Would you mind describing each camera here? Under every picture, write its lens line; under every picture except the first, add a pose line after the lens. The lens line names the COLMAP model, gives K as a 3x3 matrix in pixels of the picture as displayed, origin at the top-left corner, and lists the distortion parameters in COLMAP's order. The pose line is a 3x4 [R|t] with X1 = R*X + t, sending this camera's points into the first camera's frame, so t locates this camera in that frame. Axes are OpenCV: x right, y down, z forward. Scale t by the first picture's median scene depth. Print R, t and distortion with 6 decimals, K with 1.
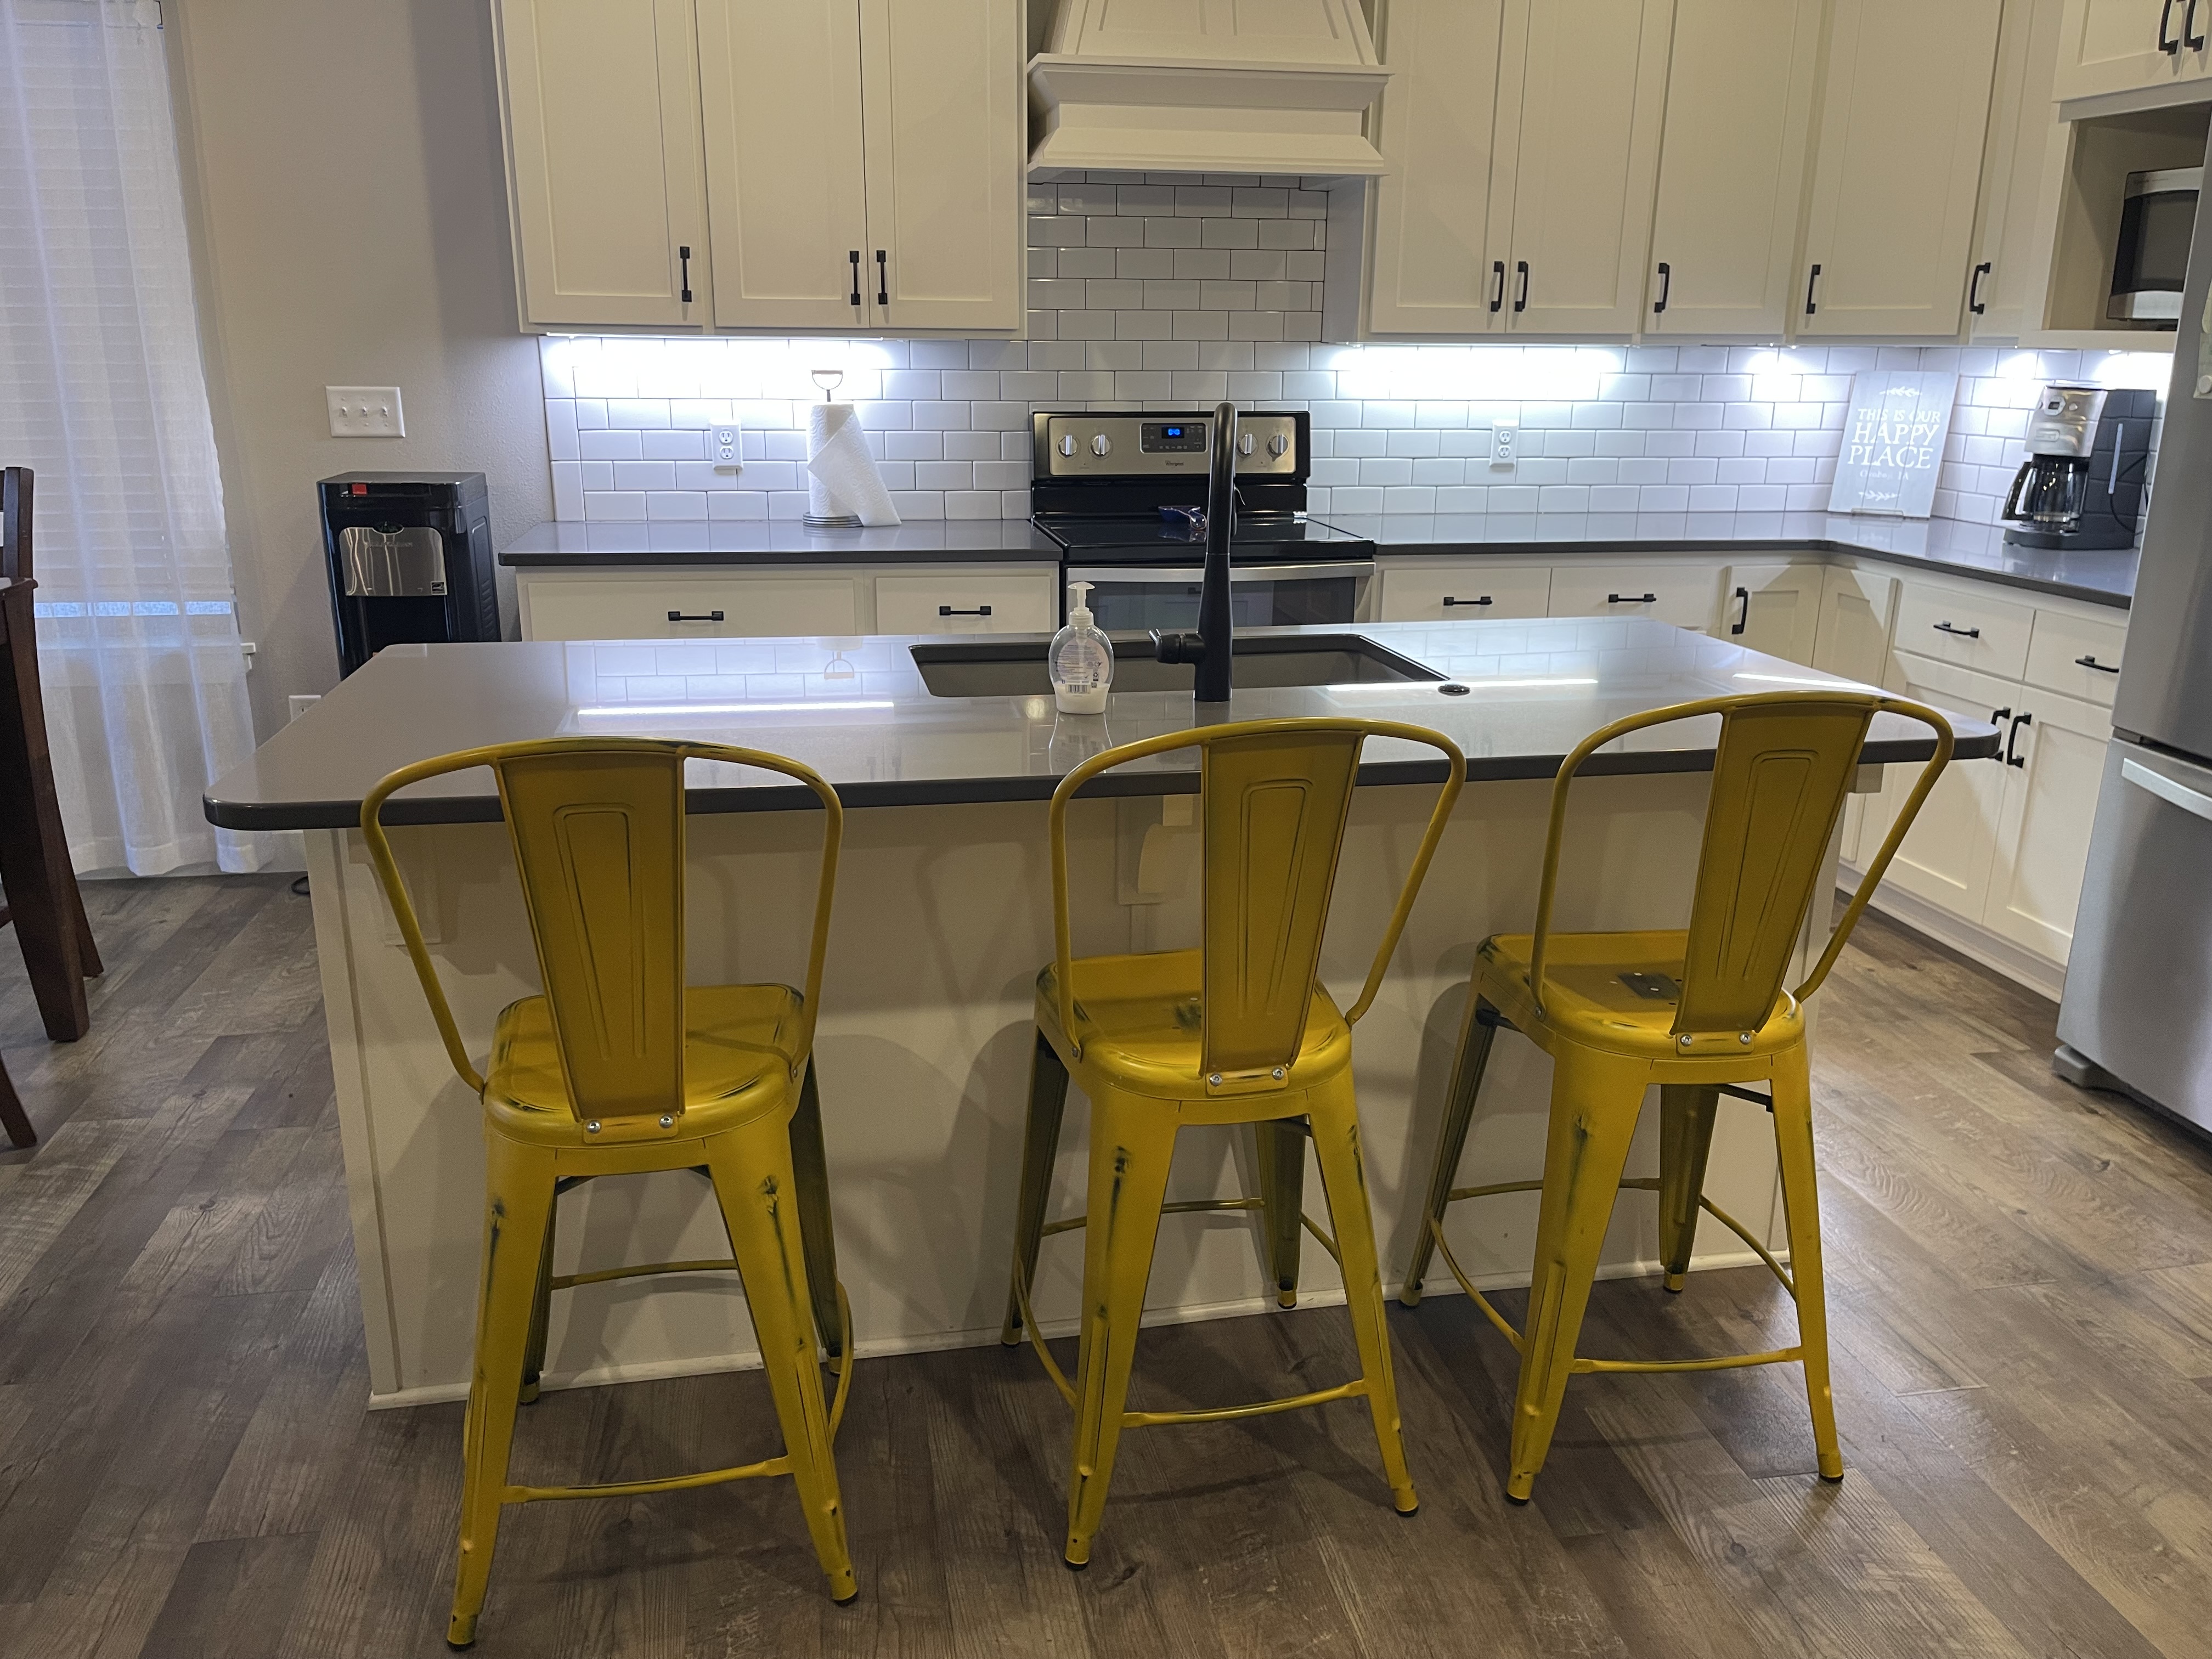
lens RADIAL K [[1668.1, 0, 1100.3], [0, 1668.1, 820.8], [0, 0, 1]] dist [0.043094, -0.064682]
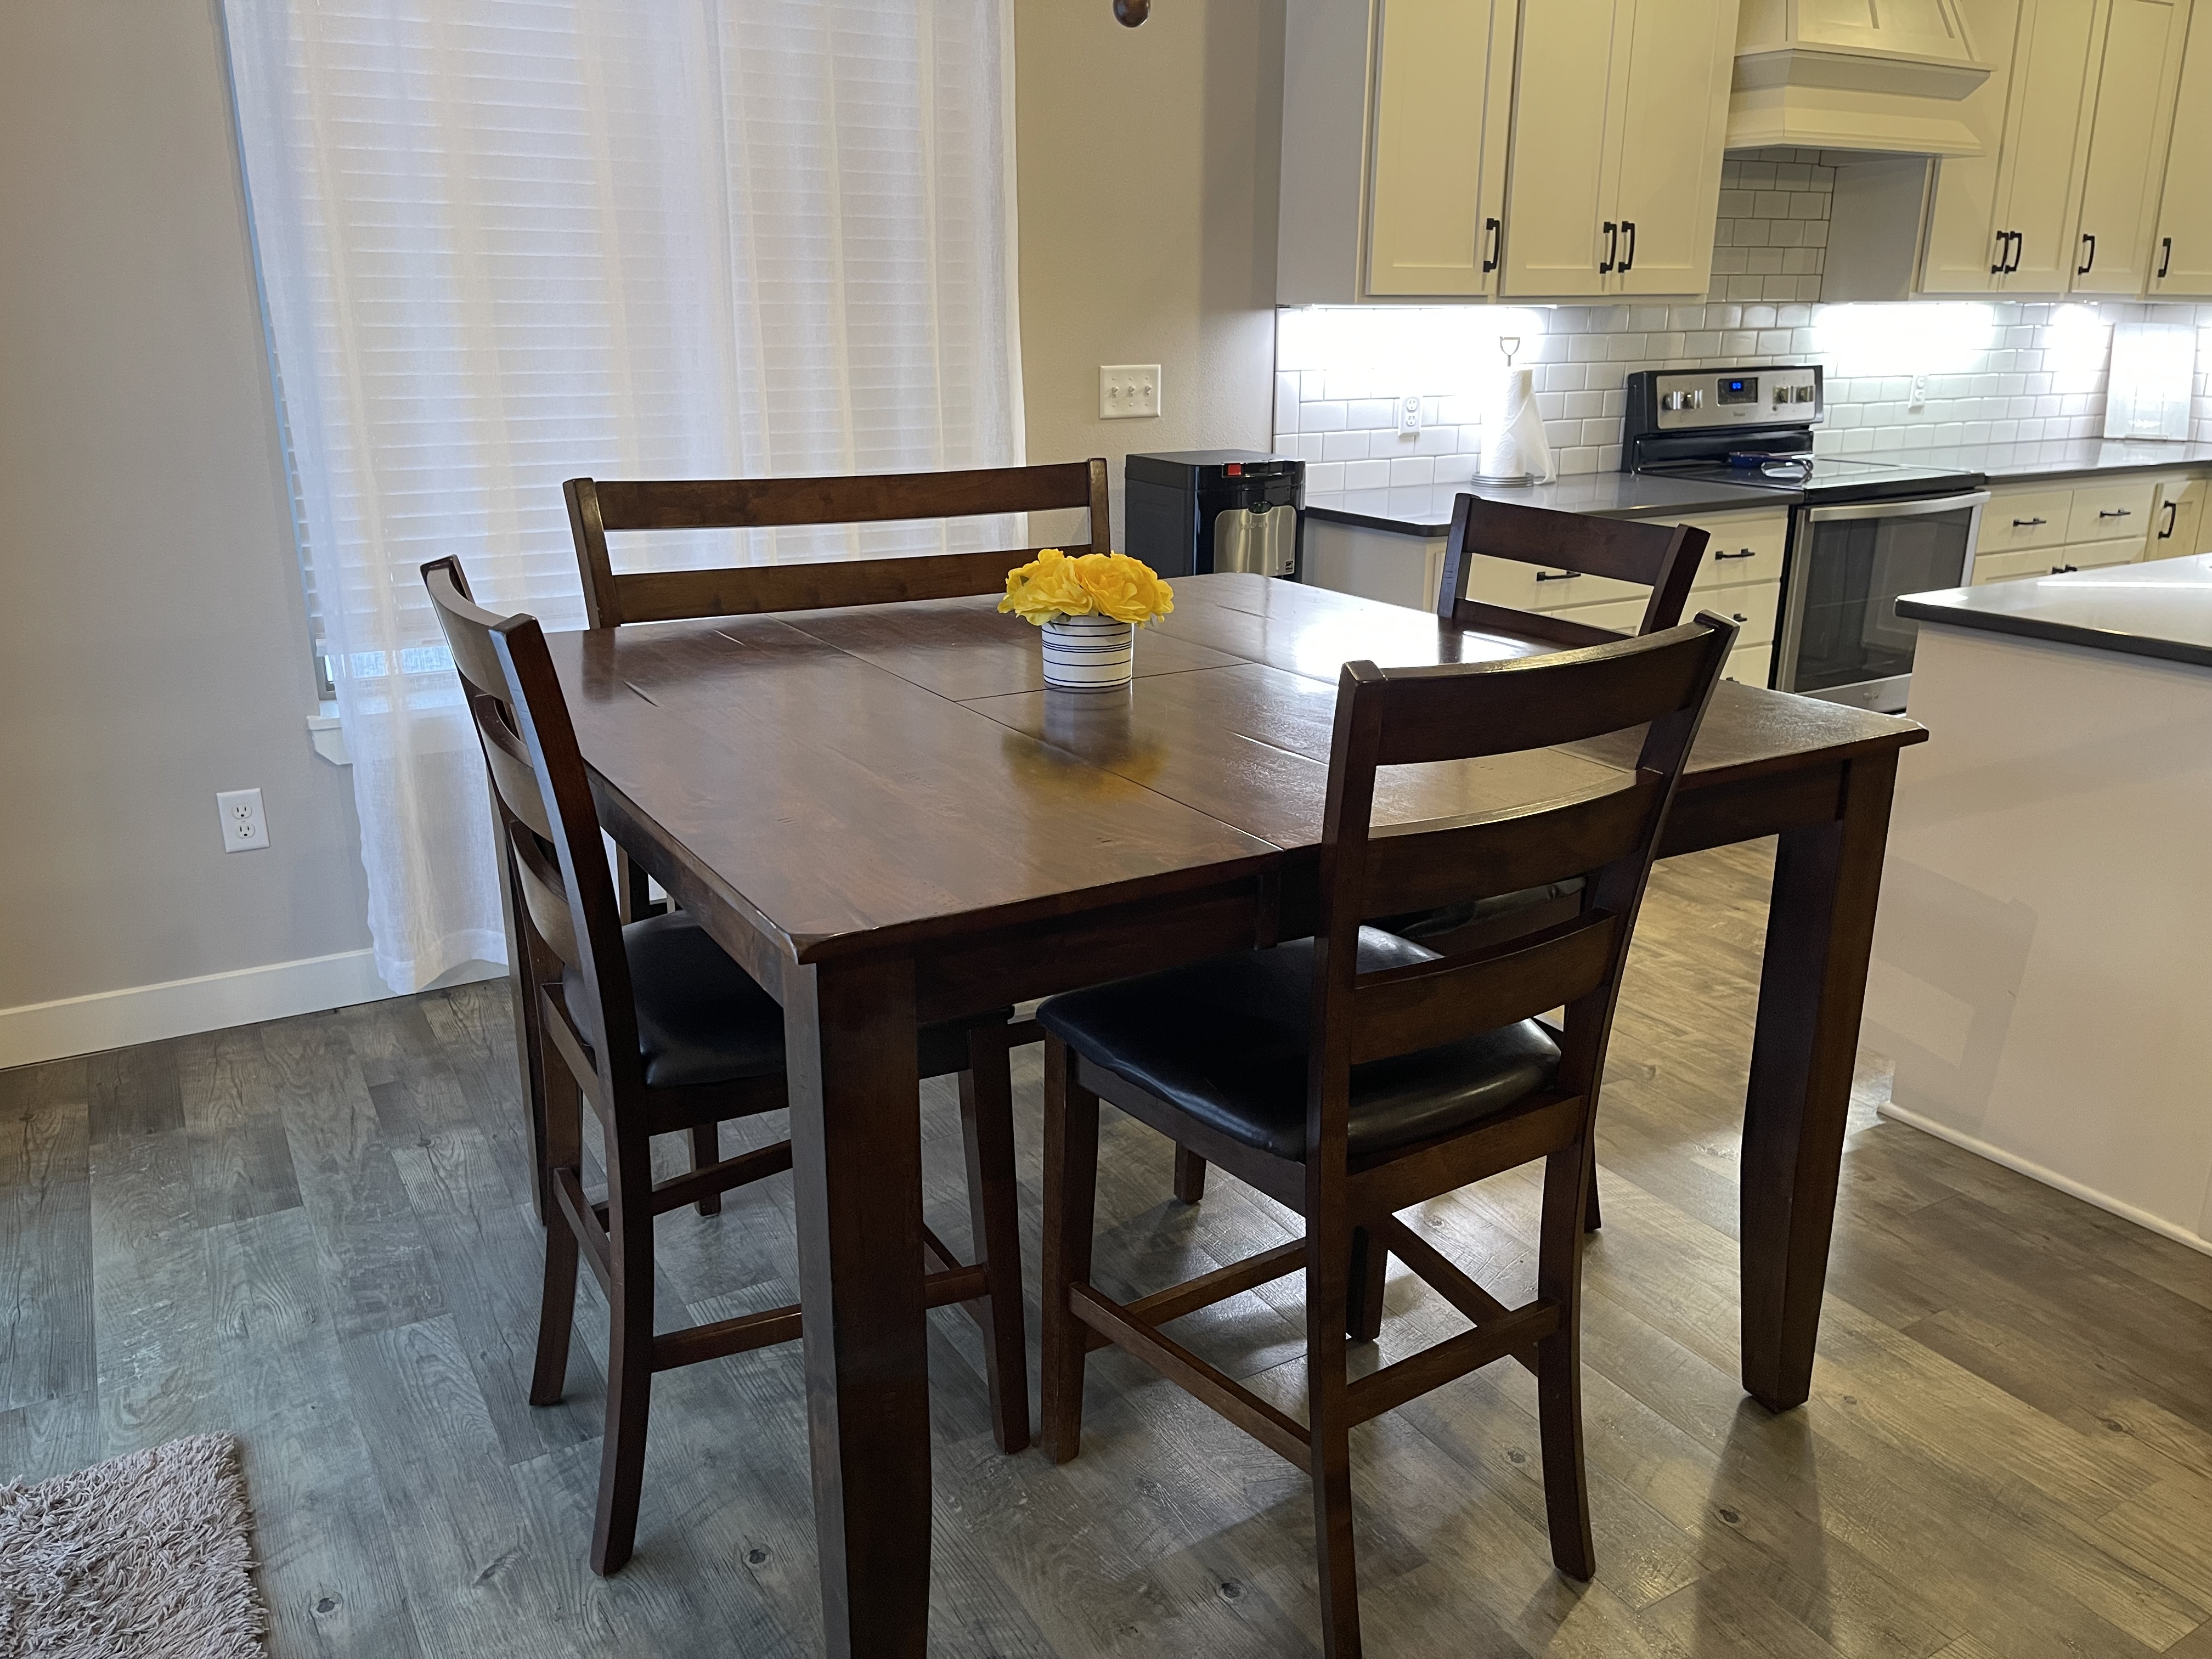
lens RADIAL K [[1668.1, 0, 1086.6], [0, 1668.1, 830.6], [0, 0, 1]] dist [0.043094, -0.064682]
pose [[0.941112, -0.112520, 0.318822, -0.794164], [0.103533, 0.993605, 0.045056, -0.037431], [-0.321853, -0.009394, 0.946743, 0.091826]]
